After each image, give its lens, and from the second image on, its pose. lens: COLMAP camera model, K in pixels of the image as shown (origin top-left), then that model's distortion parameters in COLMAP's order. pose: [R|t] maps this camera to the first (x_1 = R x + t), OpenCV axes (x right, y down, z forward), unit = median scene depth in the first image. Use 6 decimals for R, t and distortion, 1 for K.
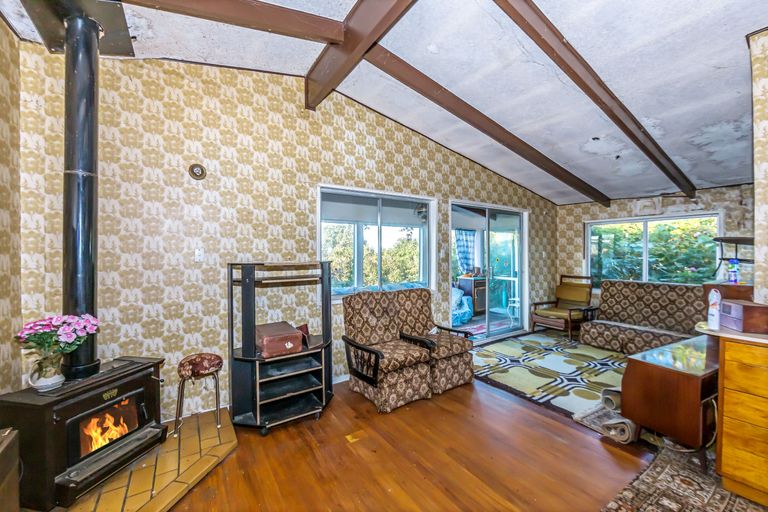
lens RADIAL K [[308.1, 0, 384.0], [0, 308.1, 256.0], [0, 0, 1]] dist [-0.008297, -0.000120]
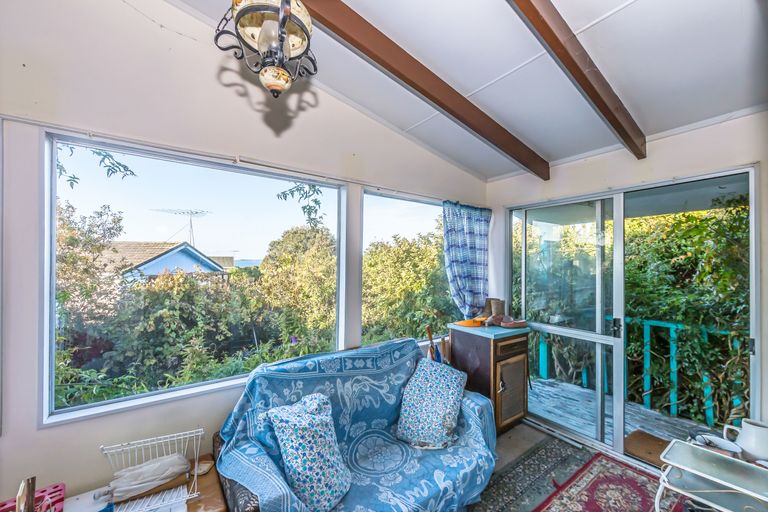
lens RADIAL K [[308.1, 0, 384.0], [0, 308.1, 256.0], [0, 0, 1]] dist [-0.008297, -0.000120]
pose [[0.999176, 0.013707, 0.038207, 0.140469], [-0.012672, 0.999550, -0.027203, -0.007556], [-0.038563, 0.026696, 0.998899, 0.607138]]
